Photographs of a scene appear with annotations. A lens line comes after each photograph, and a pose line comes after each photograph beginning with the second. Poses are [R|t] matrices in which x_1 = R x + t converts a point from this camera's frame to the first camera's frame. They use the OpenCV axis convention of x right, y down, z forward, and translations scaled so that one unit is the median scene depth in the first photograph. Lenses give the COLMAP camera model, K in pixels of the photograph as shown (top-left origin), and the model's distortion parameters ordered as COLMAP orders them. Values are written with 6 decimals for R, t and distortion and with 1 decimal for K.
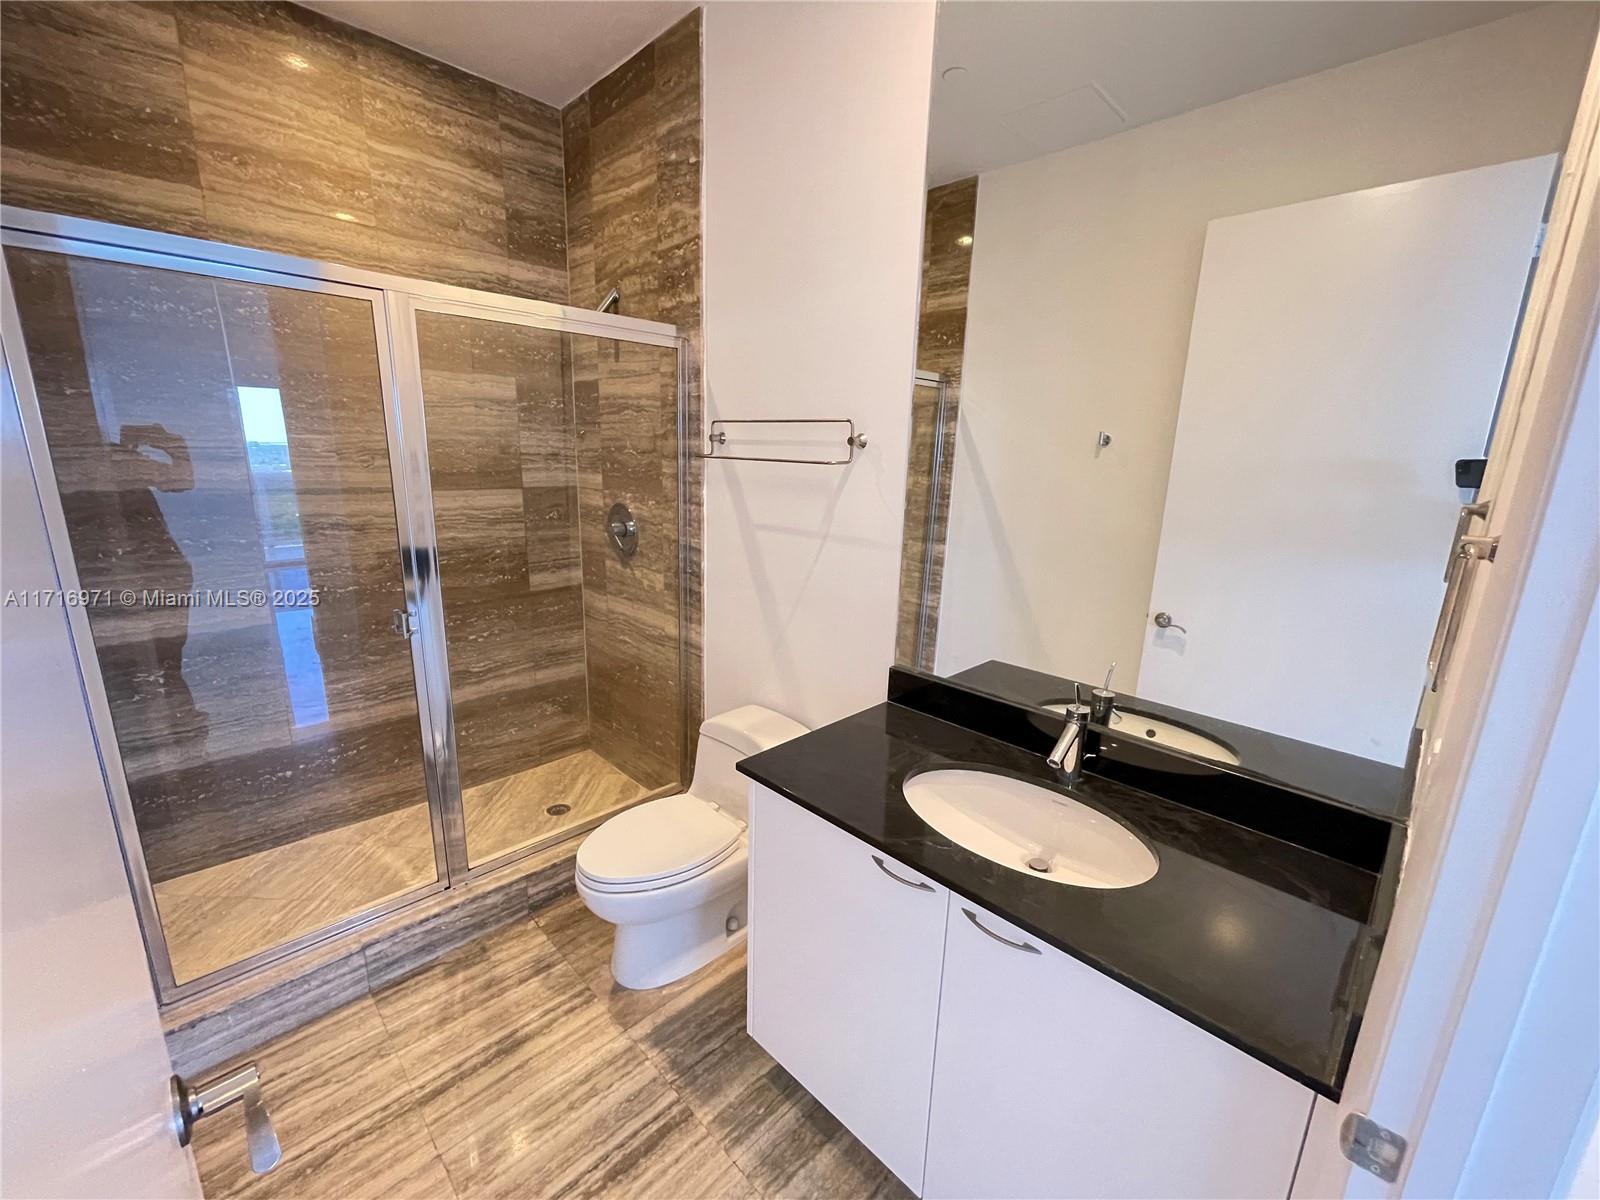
lens RADIAL K [[646.7, 0, 794.2], [0, 646.7, 598.6], [0, 0, 1]] dist [0.000379, 0.000341]
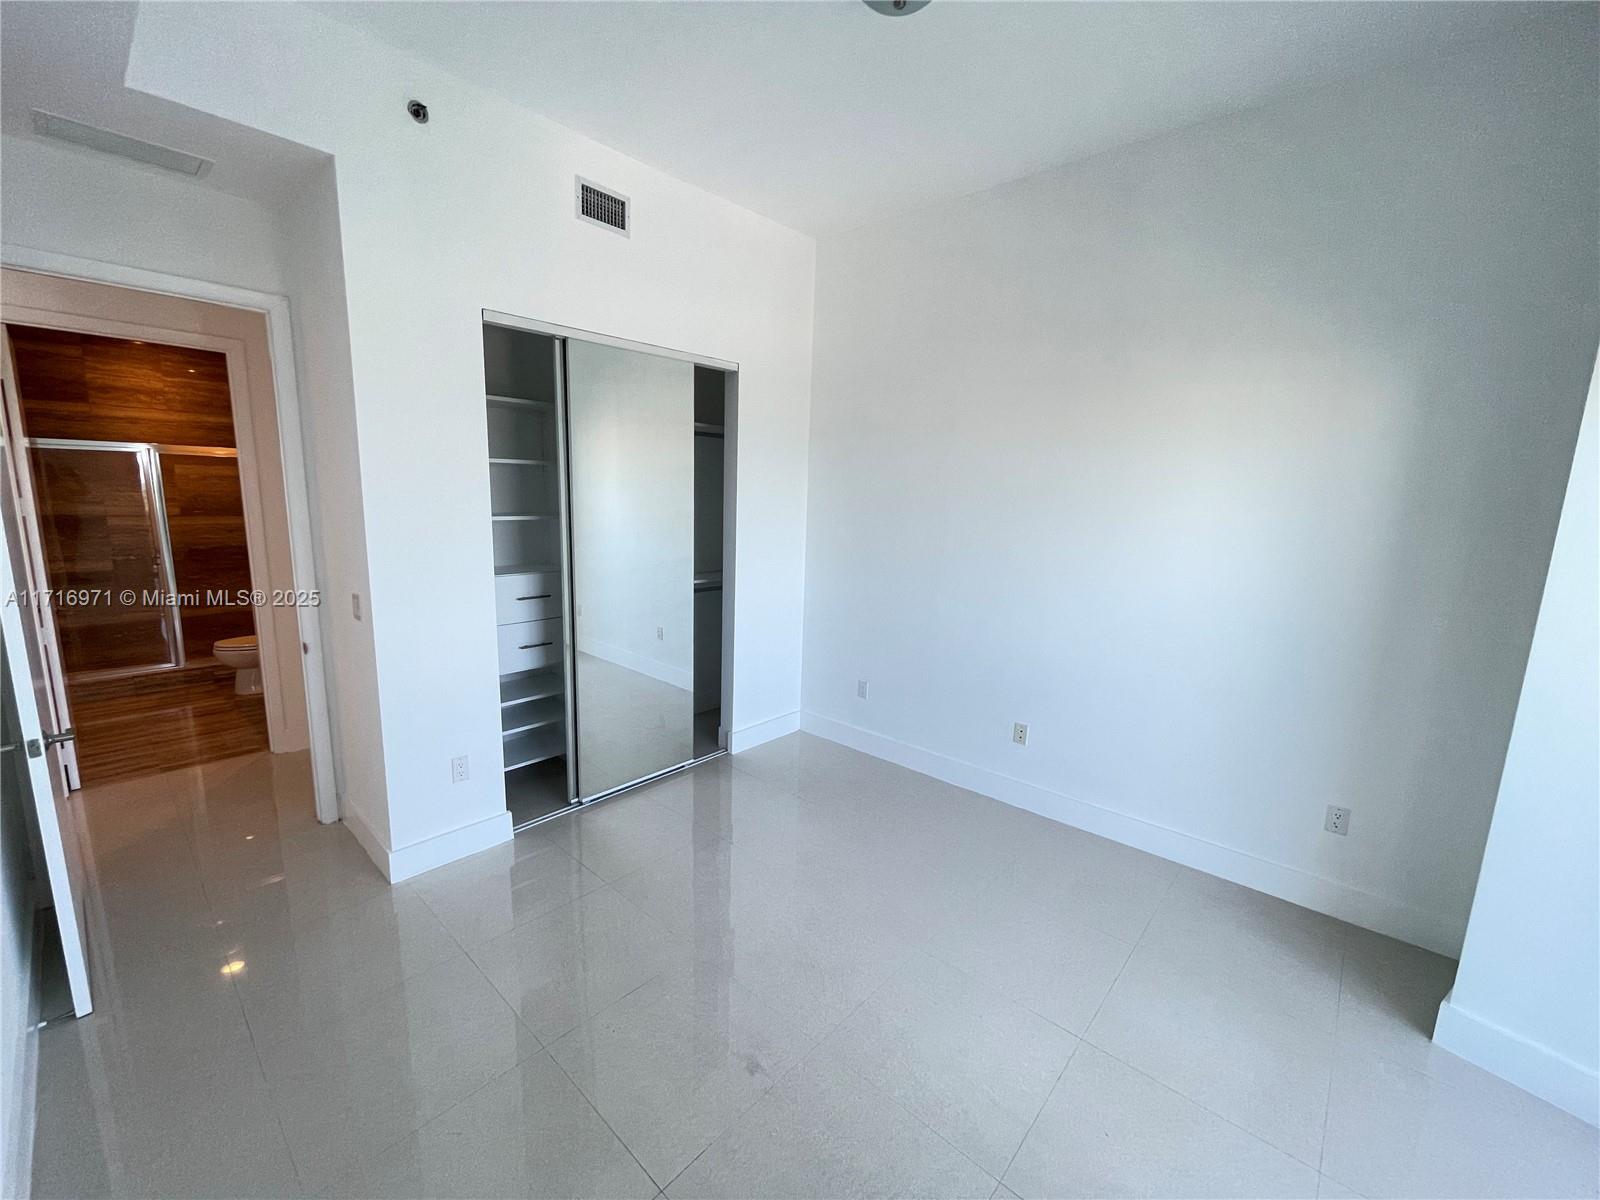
lens RADIAL K [[646.7, 0, 794.2], [0, 646.7, 598.6], [0, 0, 1]] dist [0.000379, 0.000341]
pose [[0.998357, -0.006930, 0.056875, 1.765328], [0.010607, 0.997855, -0.064600, 0.366602], [-0.056305, 0.065097, 0.996289, -1.710429]]
